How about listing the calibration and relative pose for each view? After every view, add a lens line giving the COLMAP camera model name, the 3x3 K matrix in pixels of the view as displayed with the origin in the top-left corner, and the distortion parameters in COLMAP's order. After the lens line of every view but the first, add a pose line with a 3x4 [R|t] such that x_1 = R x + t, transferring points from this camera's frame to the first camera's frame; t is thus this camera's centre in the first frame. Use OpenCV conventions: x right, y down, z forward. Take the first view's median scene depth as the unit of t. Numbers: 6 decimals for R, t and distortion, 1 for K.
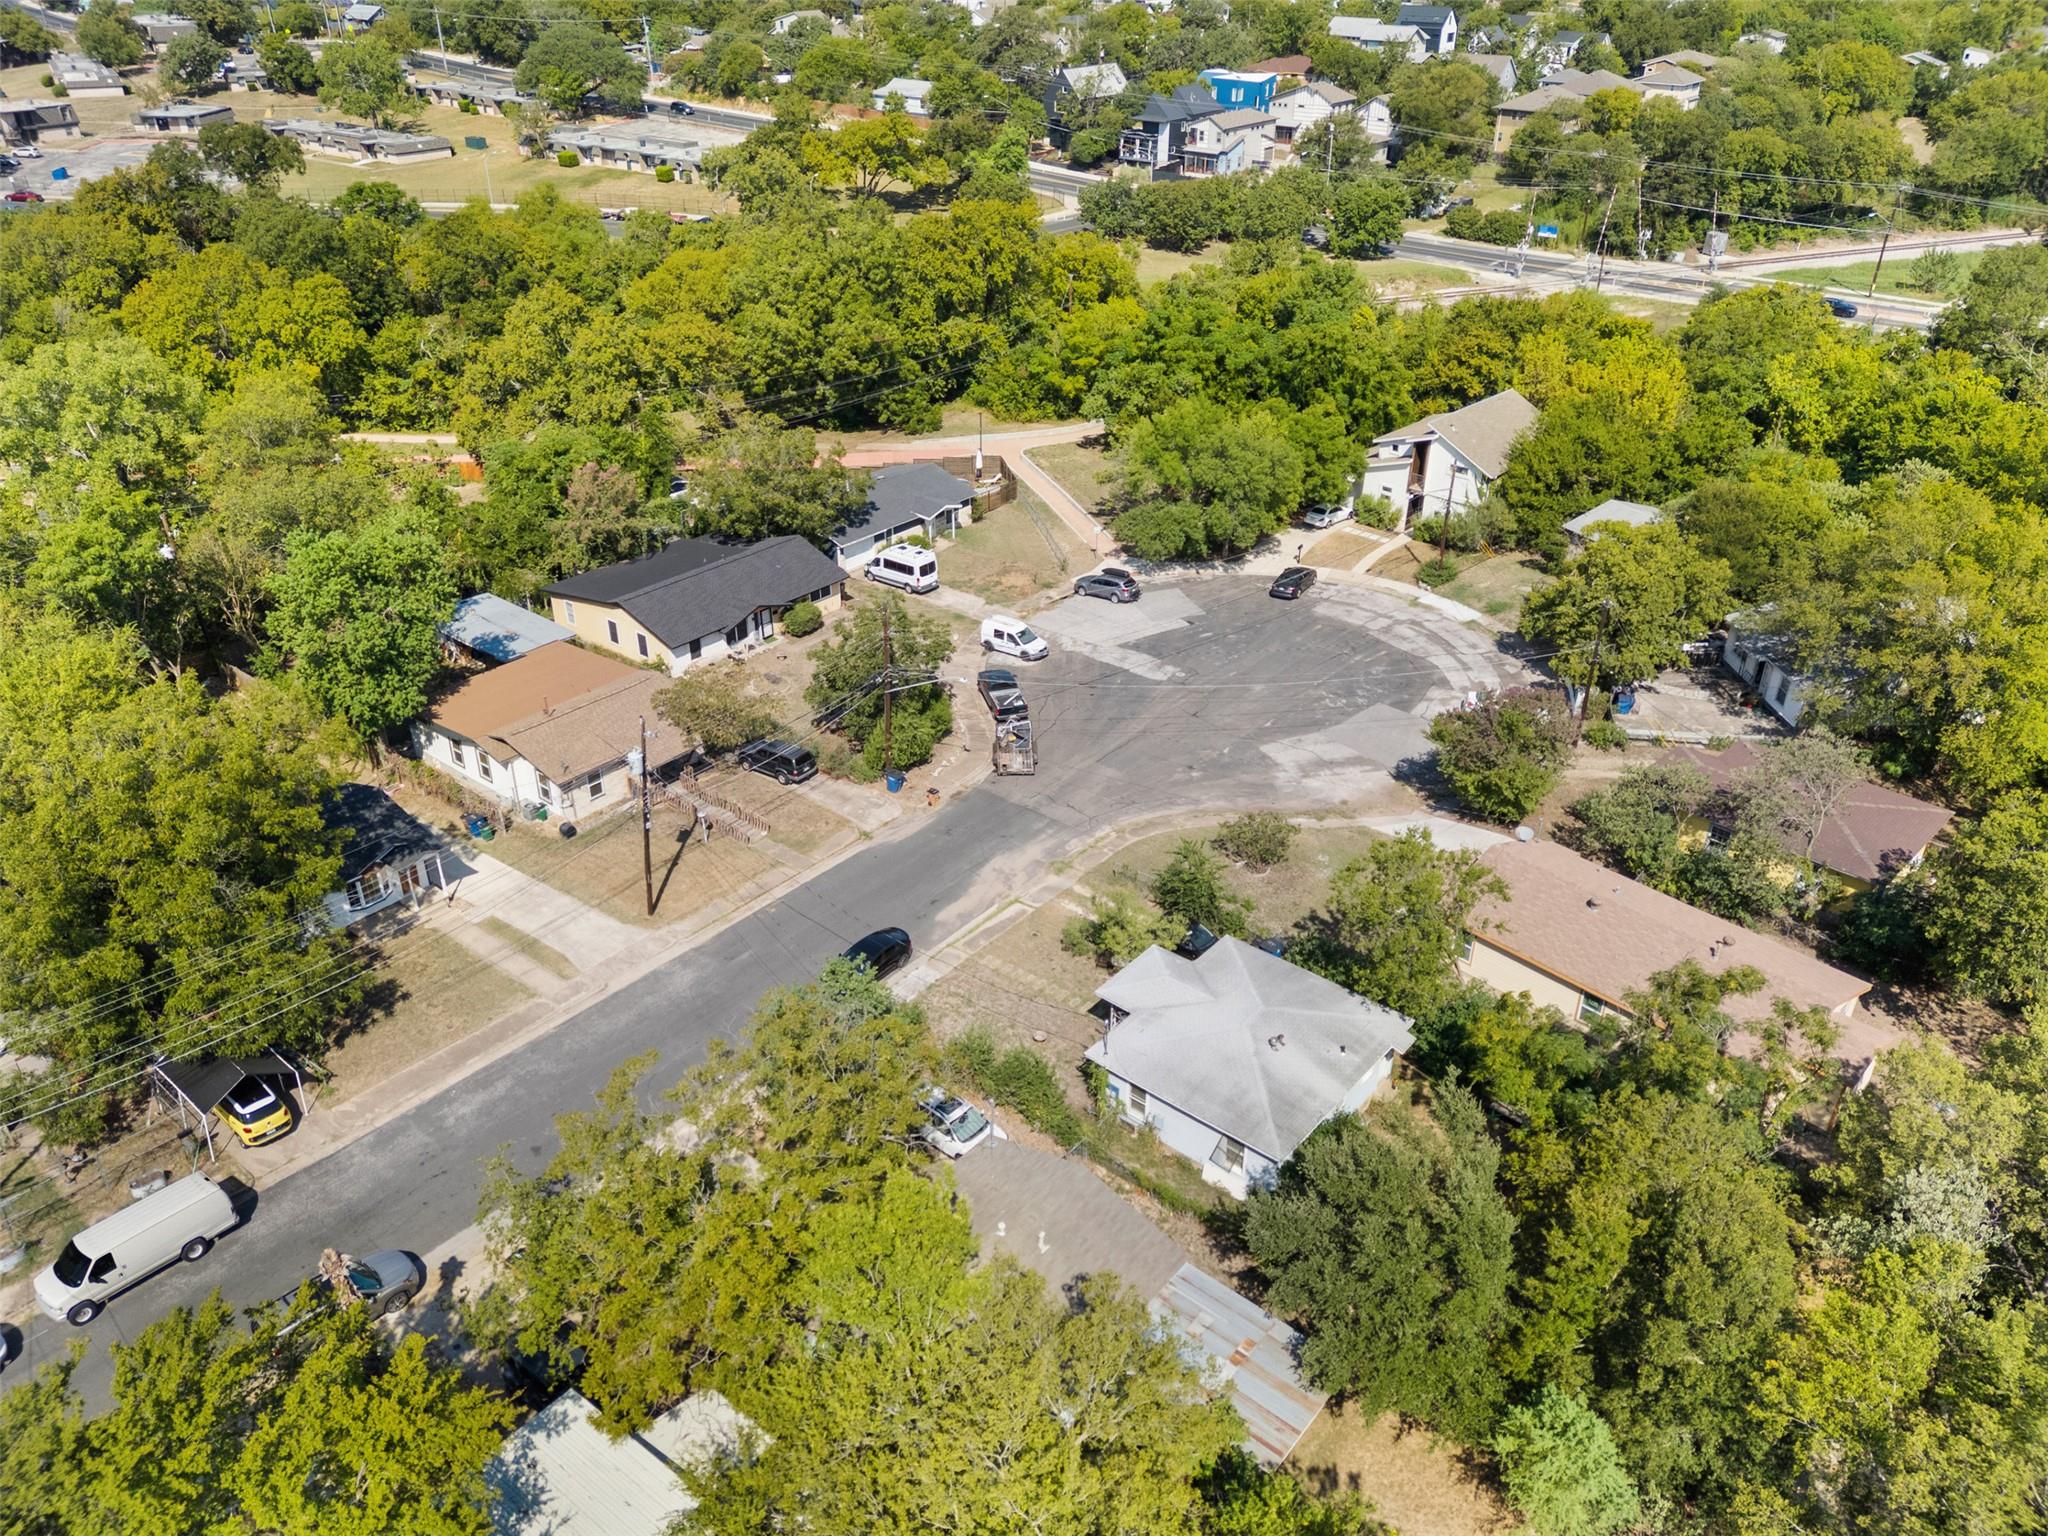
lens RADIAL K [[1471.1, 0, 1013.2], [0, 1471.1, 774.9], [0, 0, 1]] dist [0.003480, -0.005456]
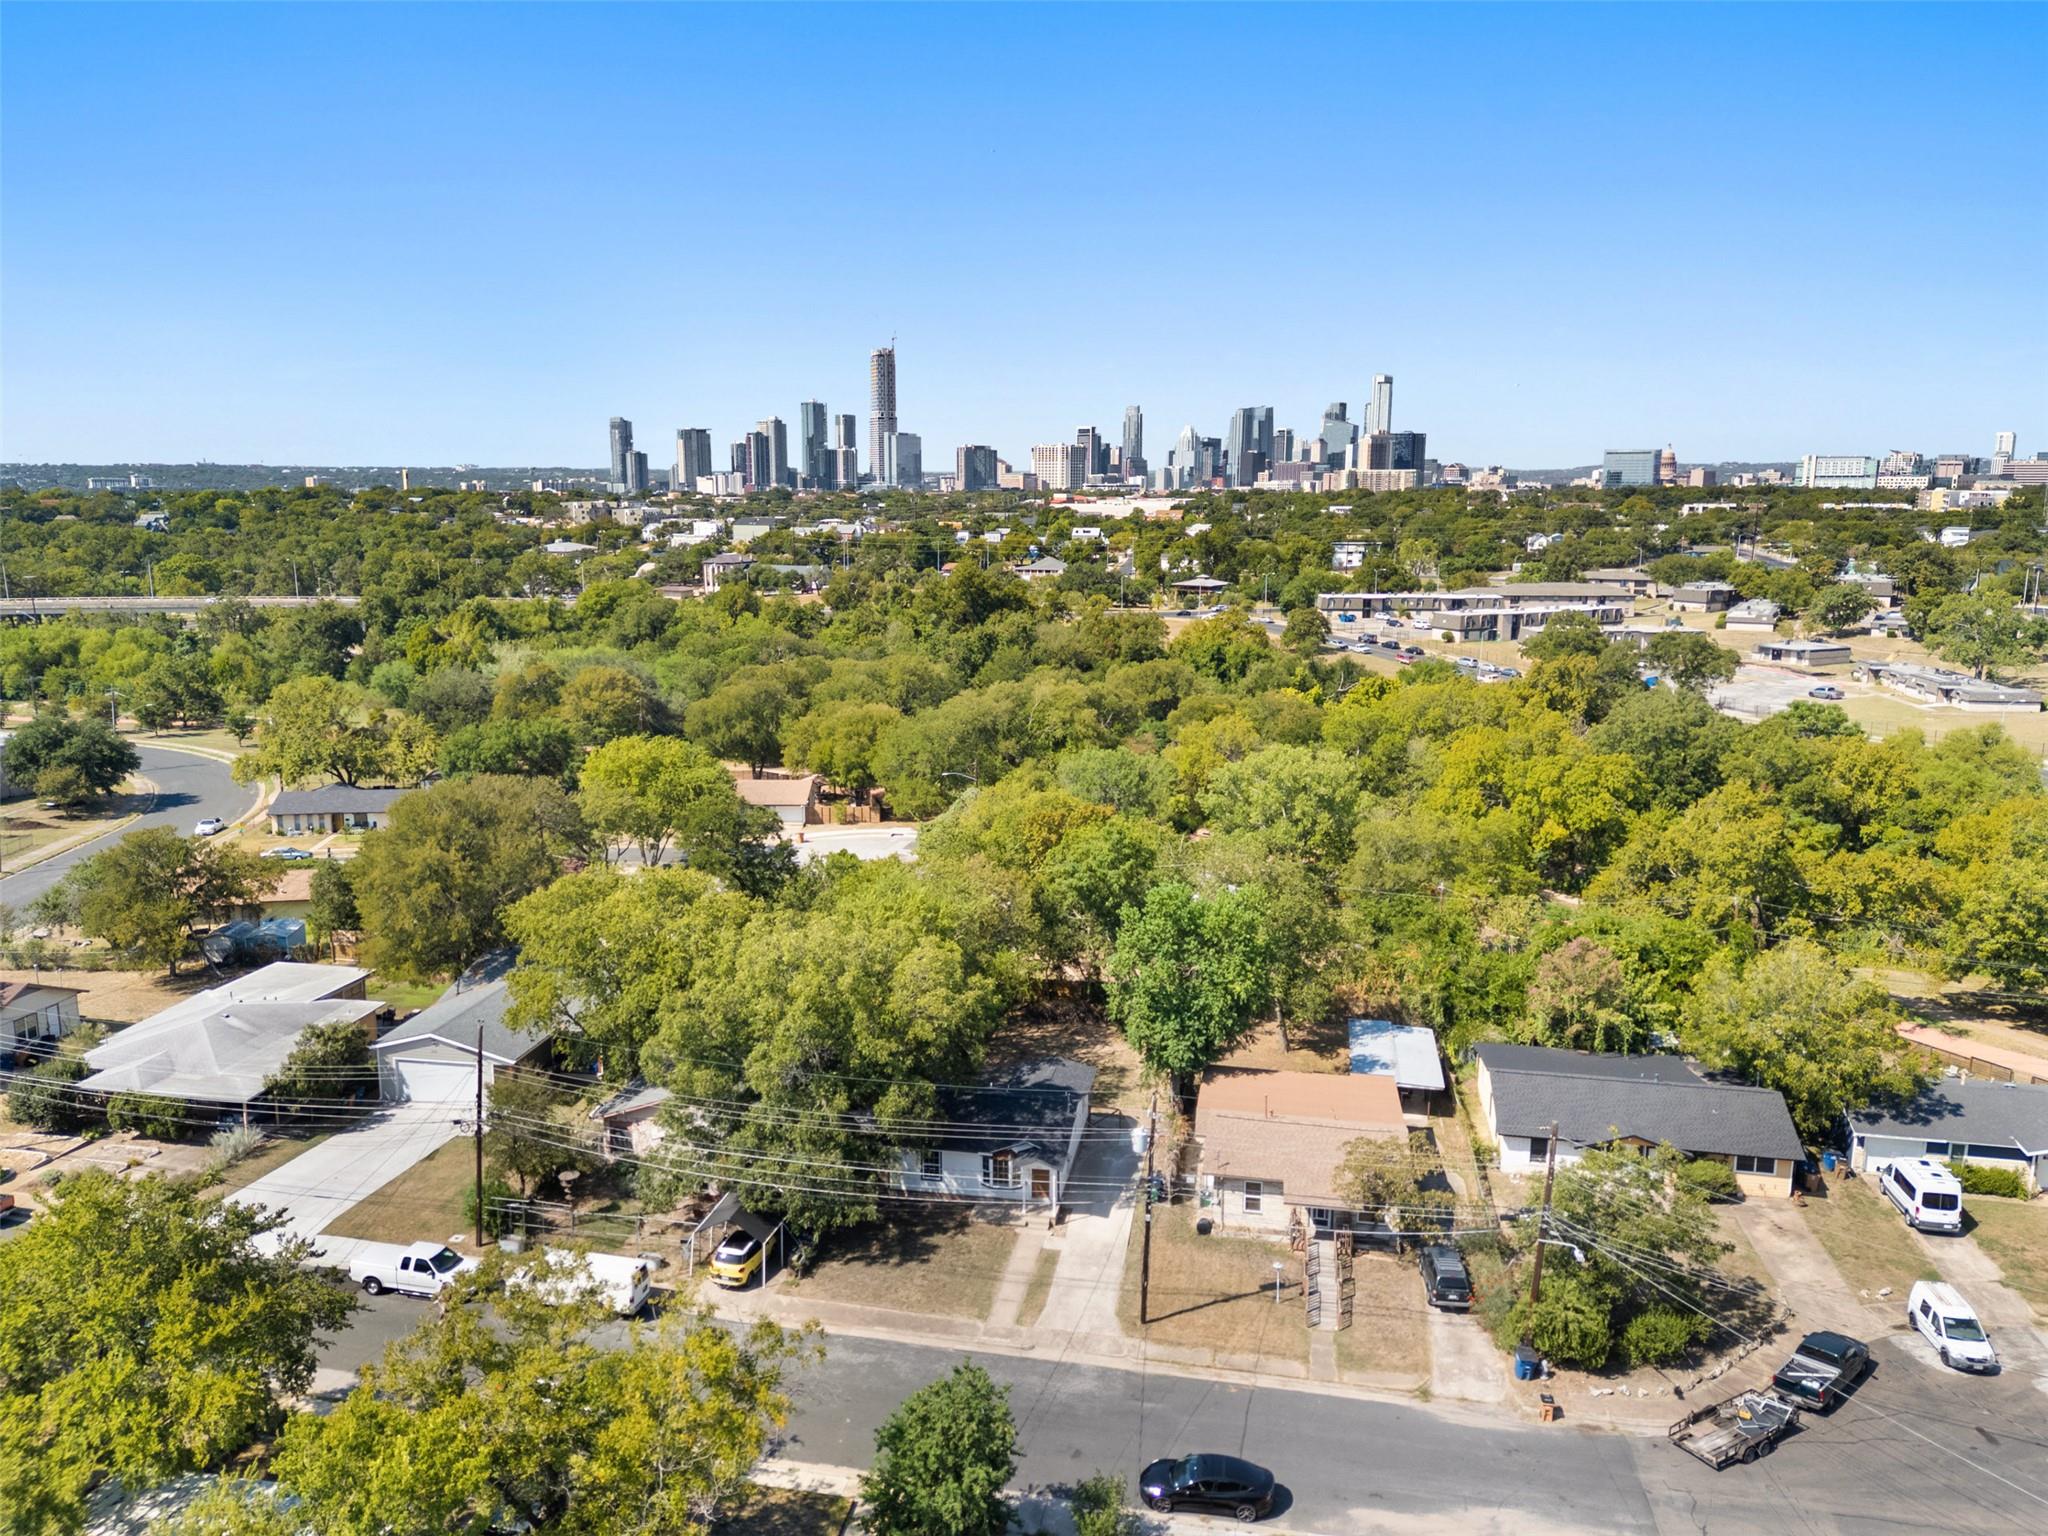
lens RADIAL K [[1471.1, 0, 1013.2], [0, 1471.1, 774.9], [0, 0, 1]] dist [0.003480, -0.005456]
pose [[0.497134, 0.169114, -0.851034, 0.317237], [-0.449671, 0.889044, -0.086010, -0.067619], [0.742060, 0.425443, 0.518020, 0.238787]]
